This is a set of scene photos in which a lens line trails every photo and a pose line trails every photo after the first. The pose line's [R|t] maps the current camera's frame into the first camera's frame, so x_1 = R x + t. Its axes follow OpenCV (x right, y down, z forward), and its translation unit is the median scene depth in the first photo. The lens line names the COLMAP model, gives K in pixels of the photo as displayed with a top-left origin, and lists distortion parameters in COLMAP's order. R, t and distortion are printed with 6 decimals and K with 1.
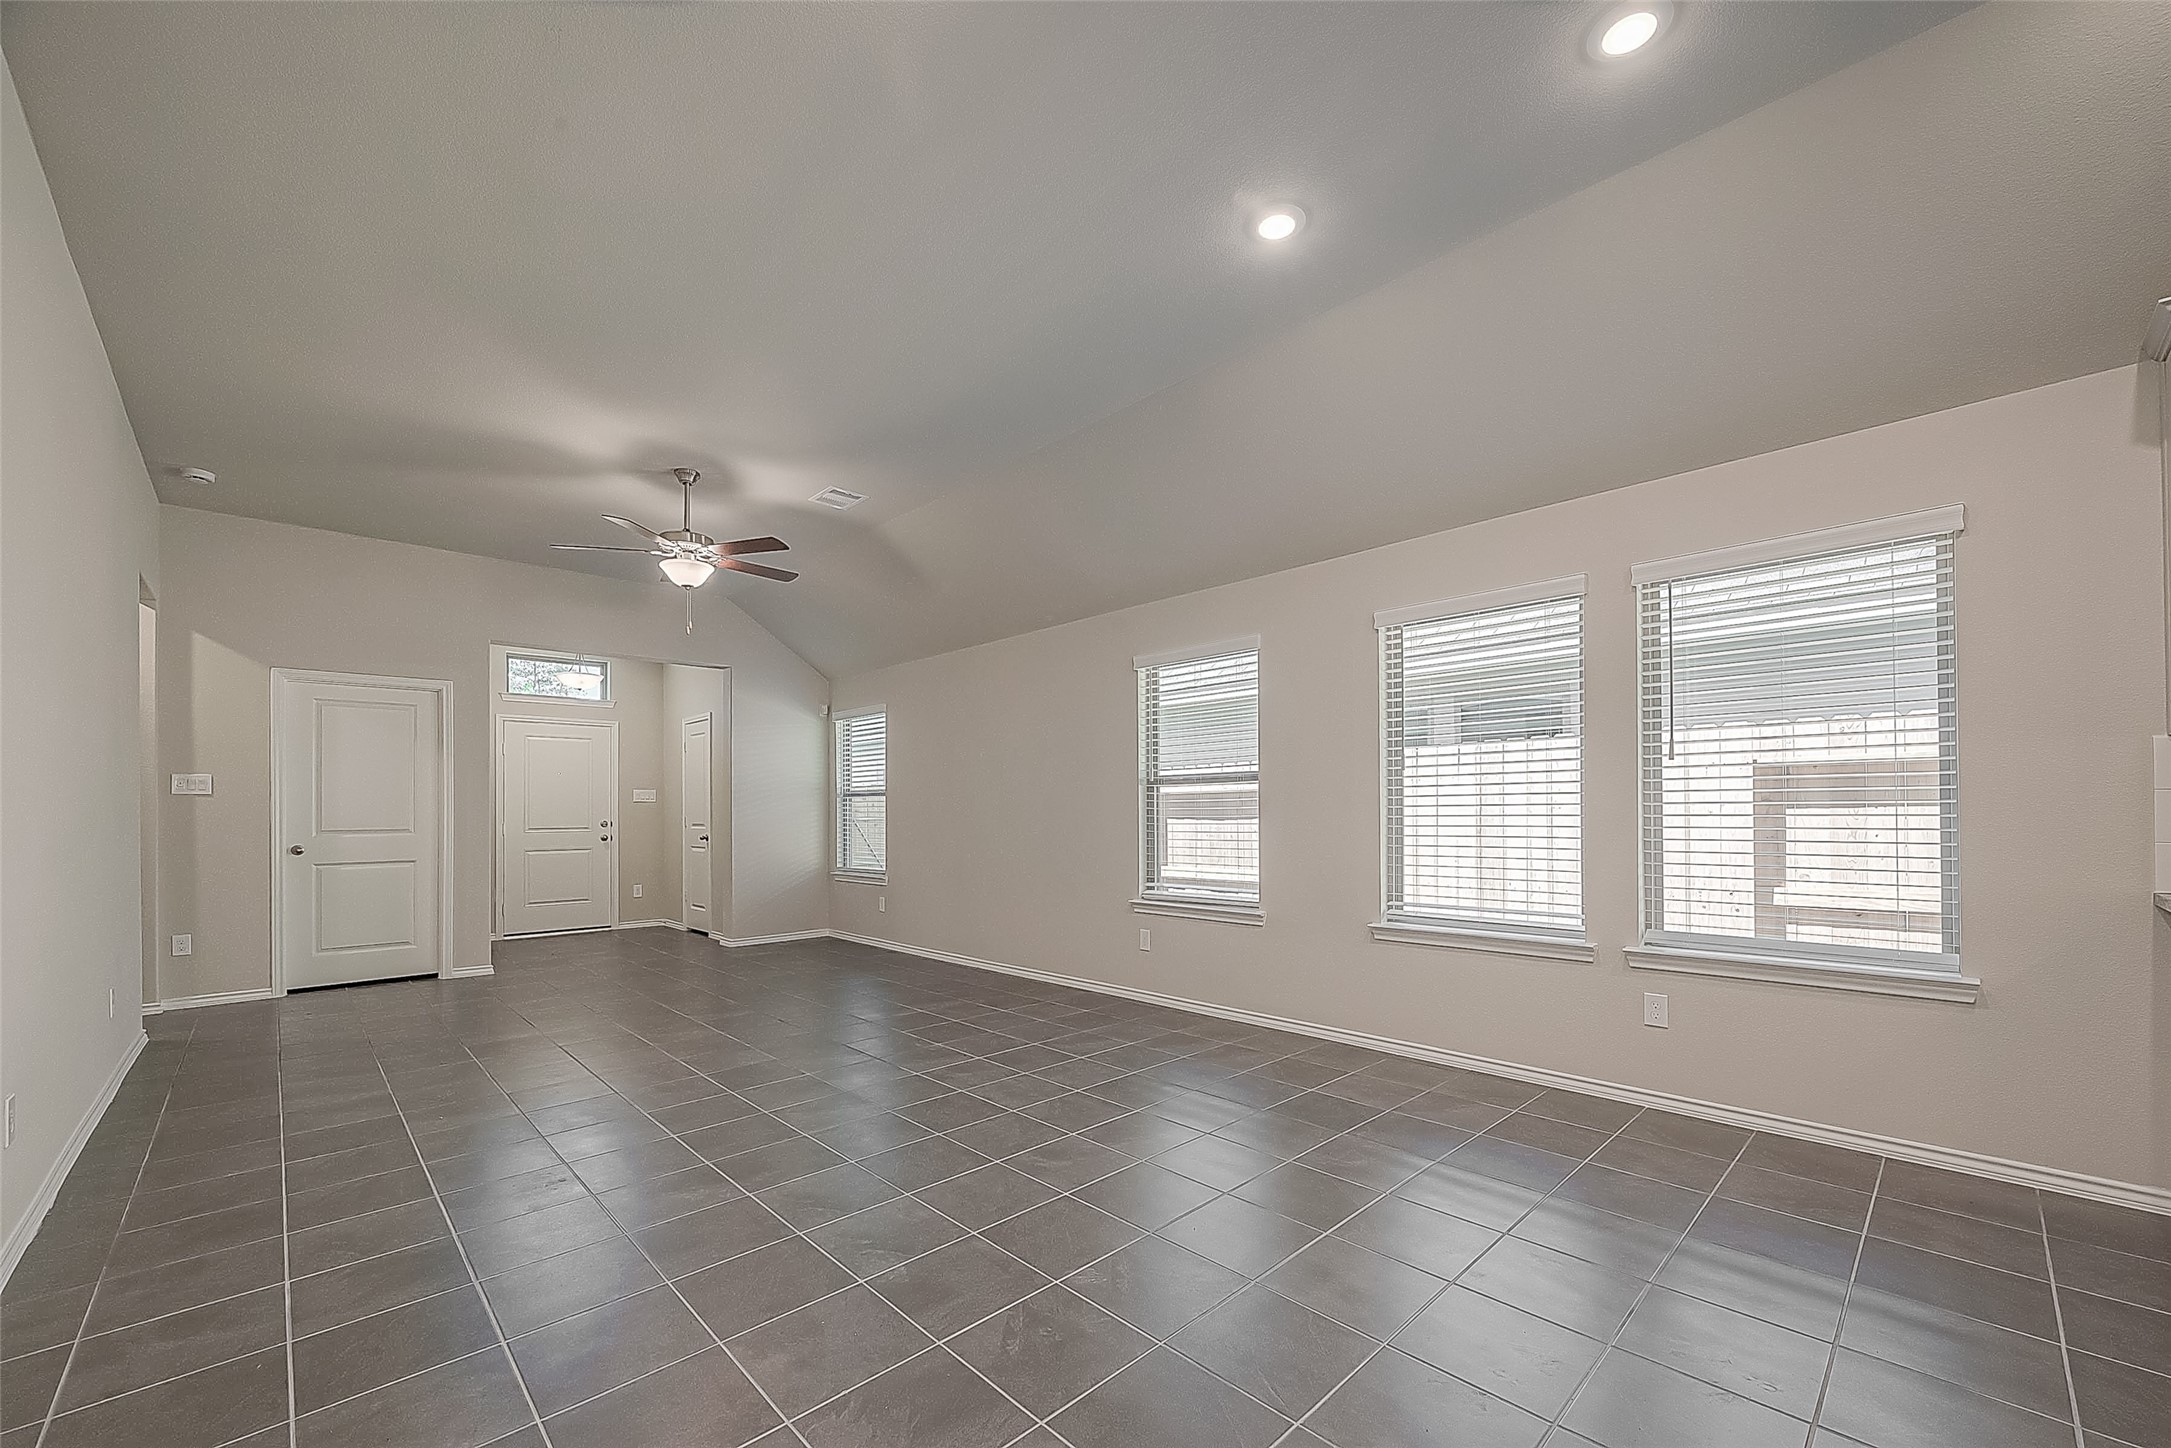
lens RADIAL K [[857.0, 0, 1093.3], [0, 857.0, 805.5], [0, 0, 1]] dist [0.001494, -0.000013]
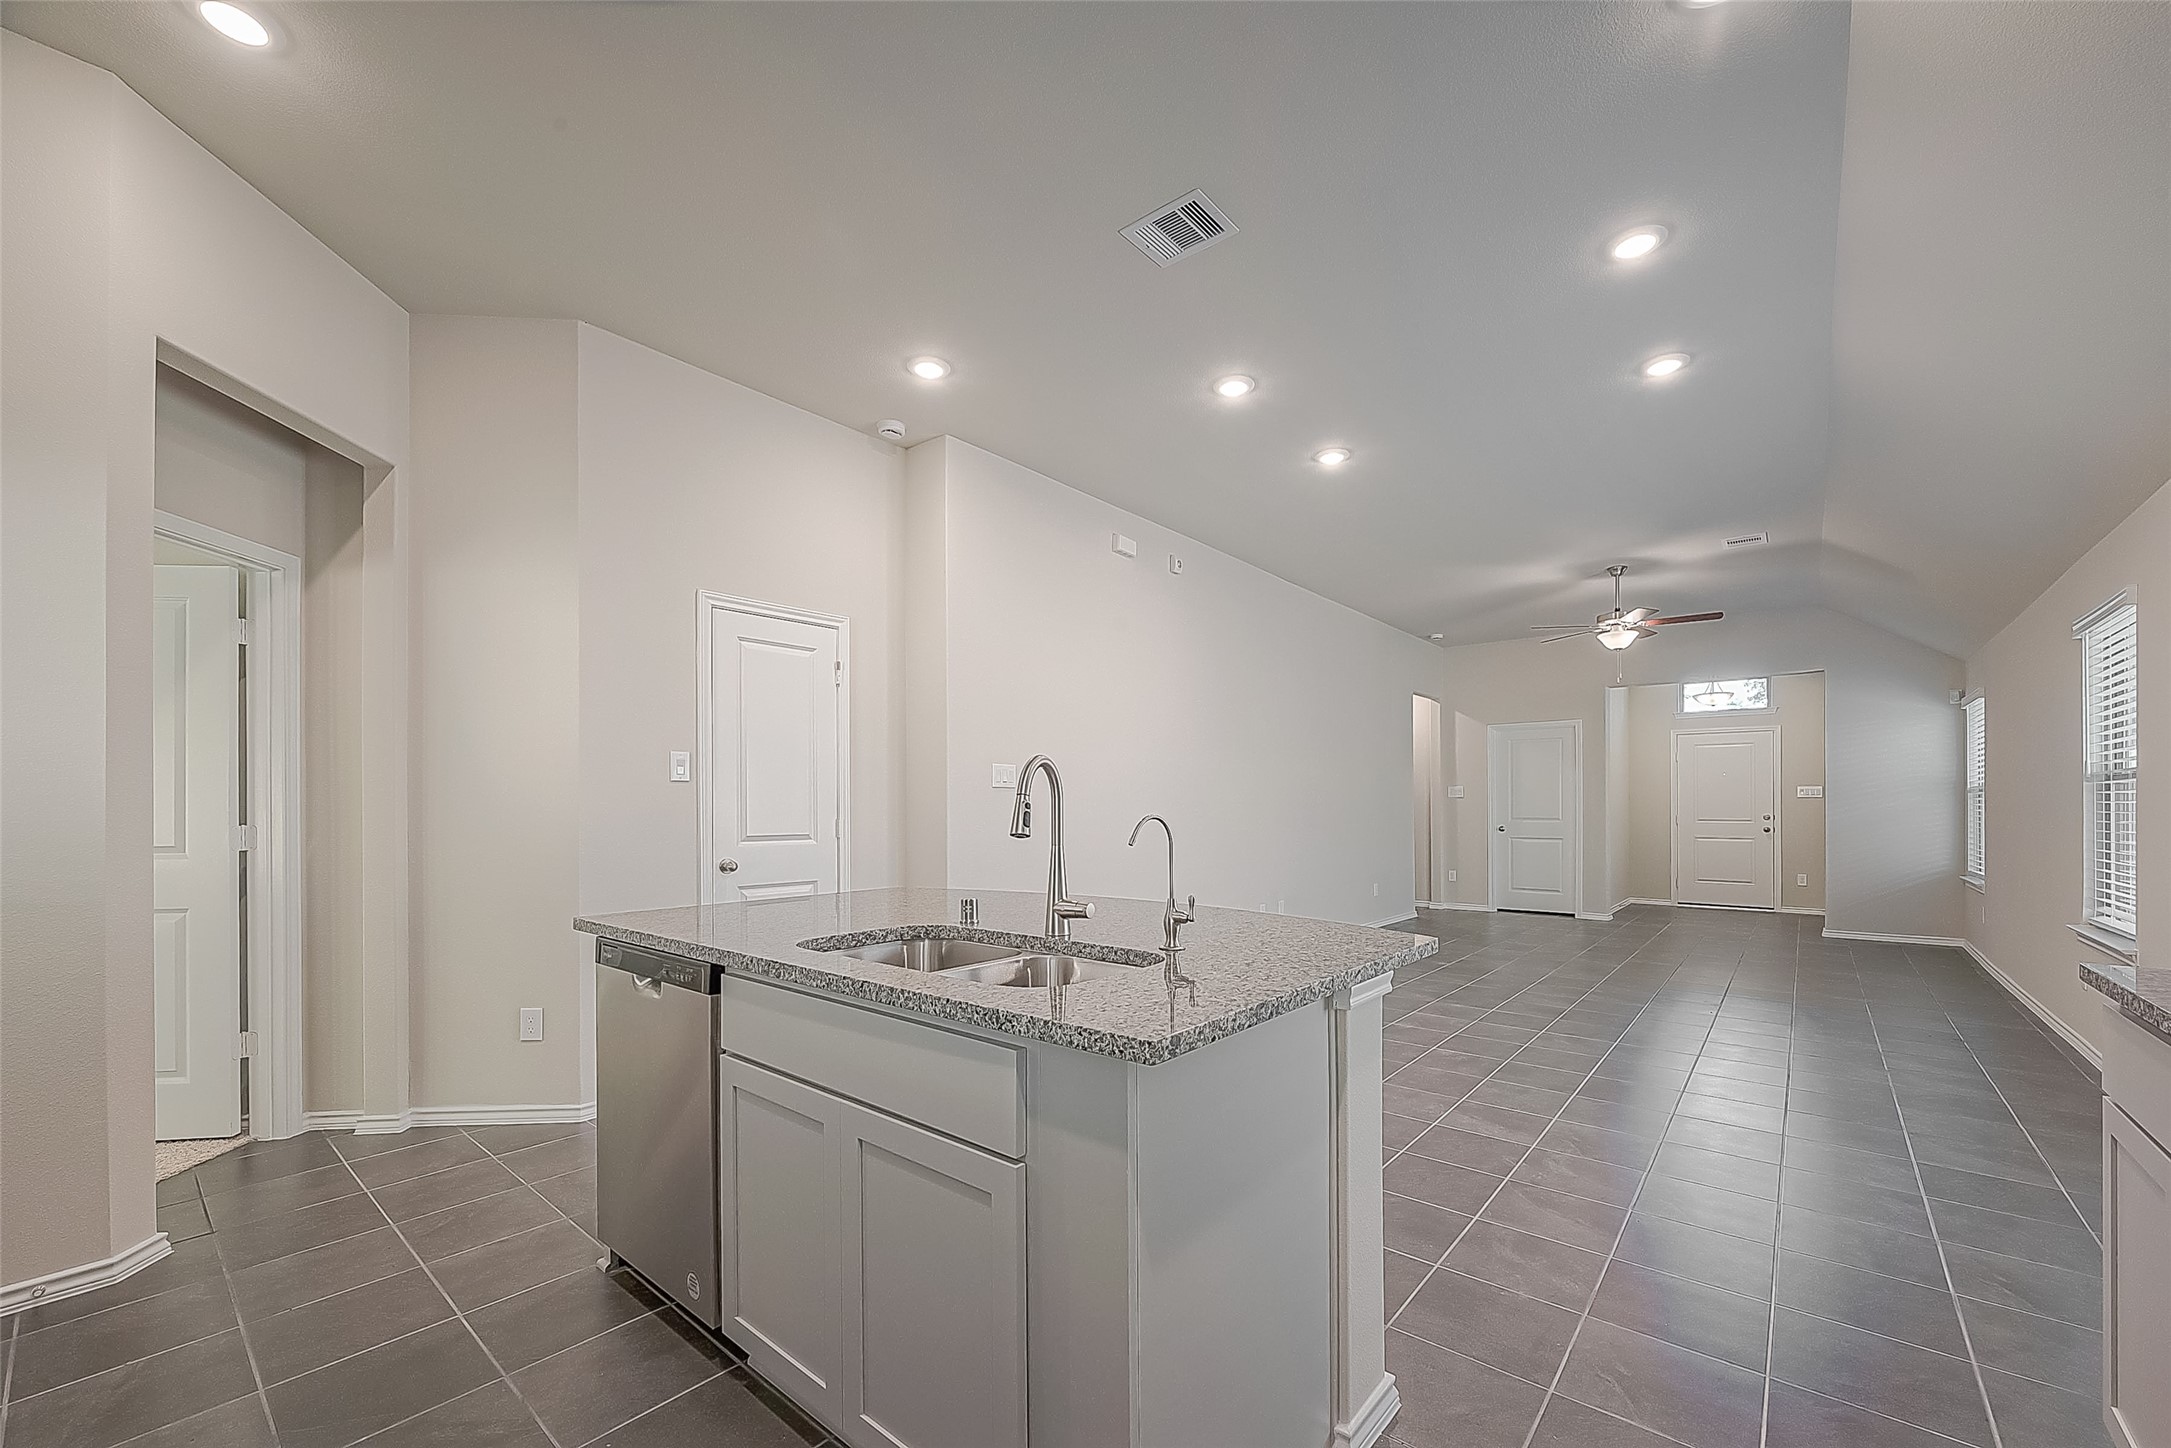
lens RADIAL K [[858.5, 0, 1093.7], [0, 858.5, 804.4], [0, 0, 1]] dist [-0.001074, -0.000156]
pose [[0.108383, 0.006562, -0.994088, 0.649649], [0.006848, 0.999950, 0.007347, -0.013932], [0.994086, -0.007604, 0.108333, -0.003983]]
